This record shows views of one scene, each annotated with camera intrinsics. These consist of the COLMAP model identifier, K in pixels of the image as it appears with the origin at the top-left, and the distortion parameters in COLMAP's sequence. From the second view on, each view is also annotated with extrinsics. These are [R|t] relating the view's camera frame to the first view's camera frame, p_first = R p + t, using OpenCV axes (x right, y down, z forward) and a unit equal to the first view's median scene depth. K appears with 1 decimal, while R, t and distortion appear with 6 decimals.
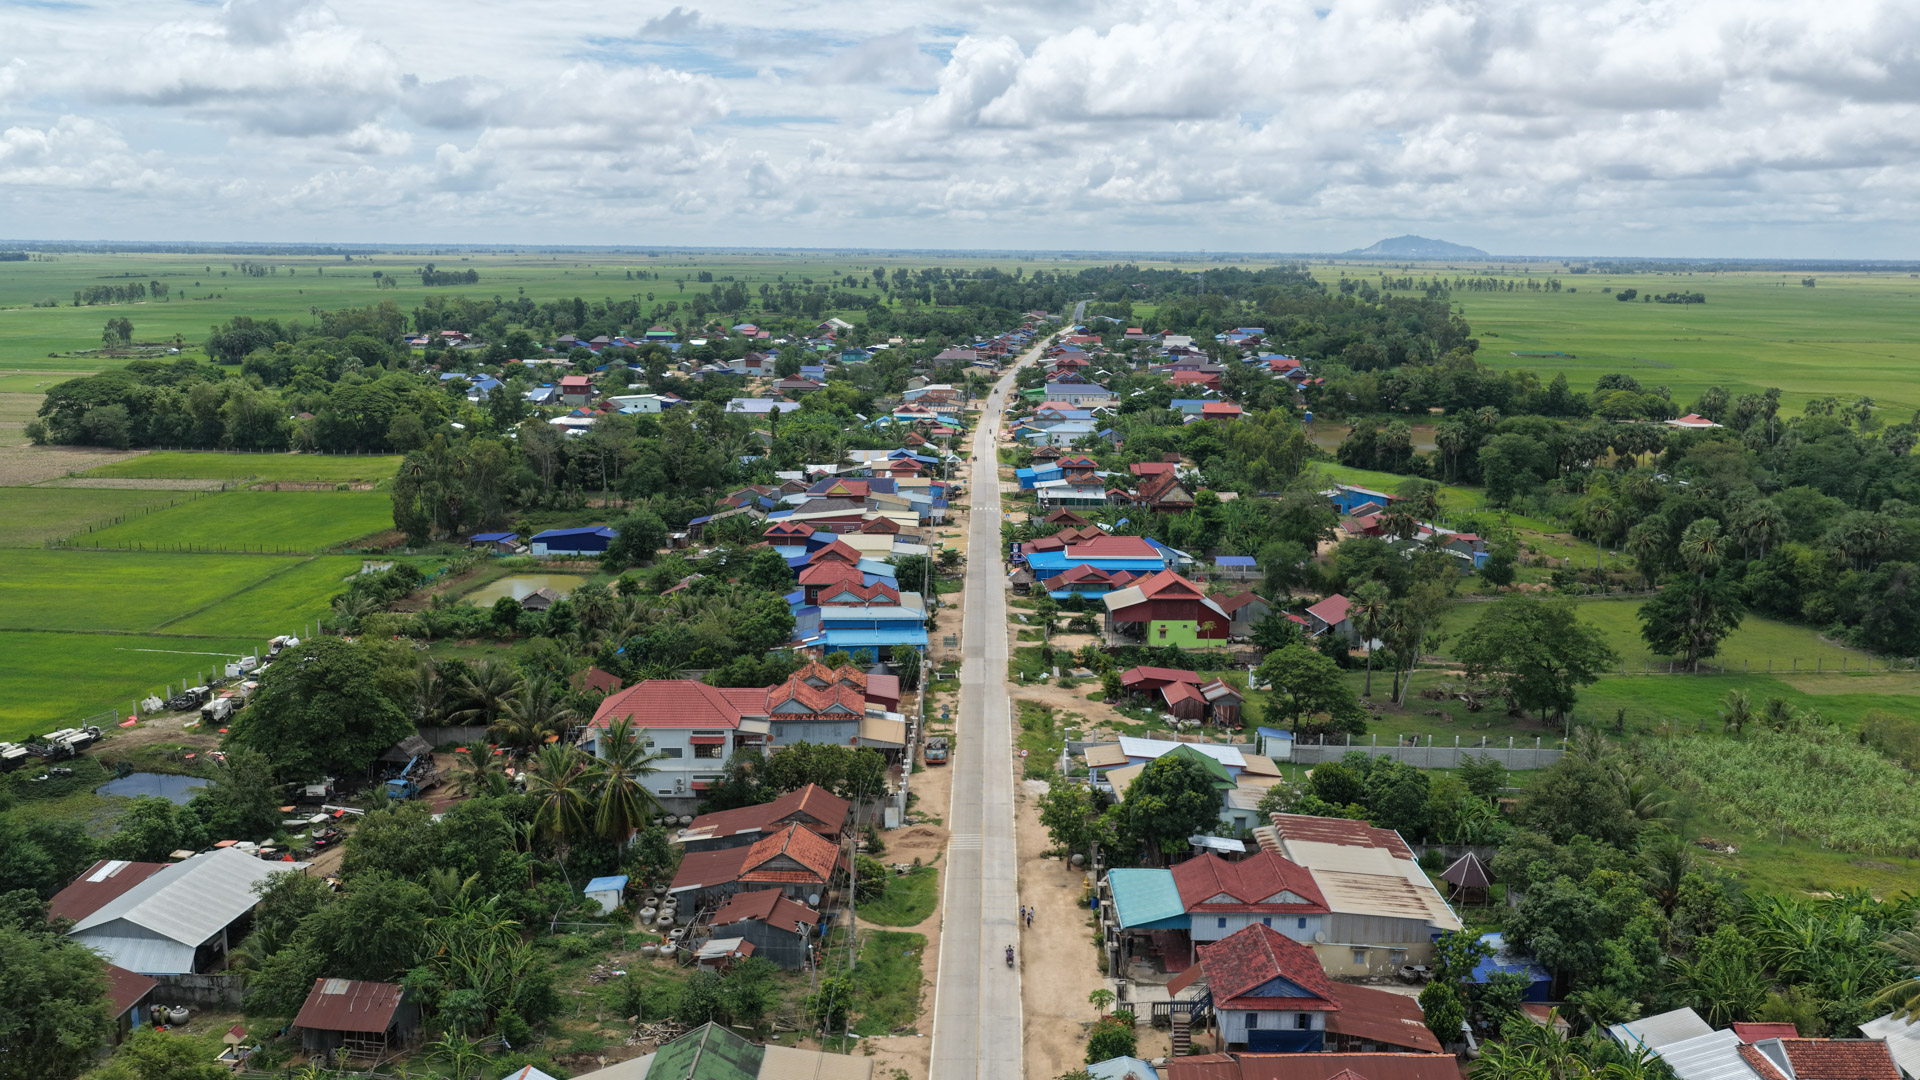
lens RADIAL K [[1562.9, 0, 970.8], [0, 1562.9, 540.8], [0, 0, 1]] dist [-0.011162, 0.012508]
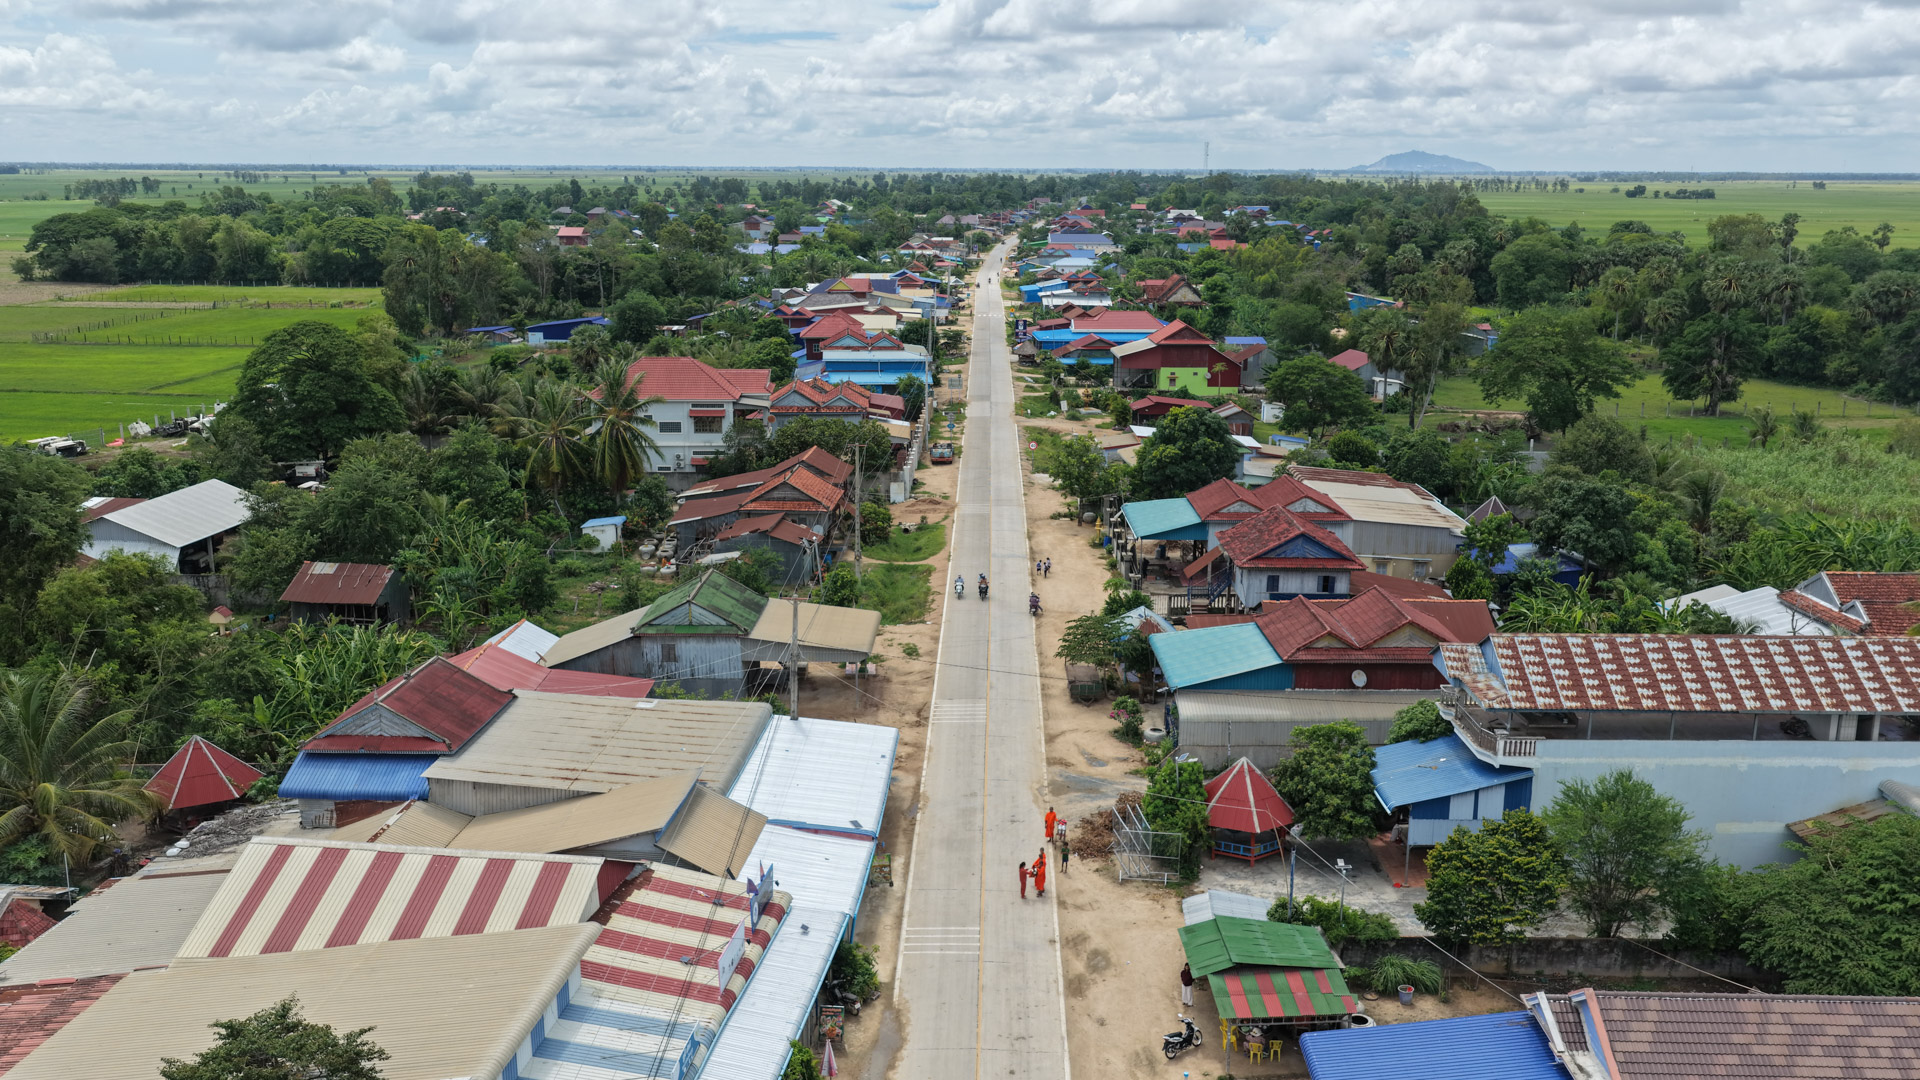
lens RADIAL K [[1562.9, 0, 970.8], [0, 1562.9, 540.8], [0, 0, 1]] dist [-0.011162, 0.012508]
pose [[0.999992, -0.003819, -0.001366, -0.002495], [0.003883, 0.998684, 0.051131, 0.110527], [0.001169, -0.051135, 0.998691, 0.018187]]
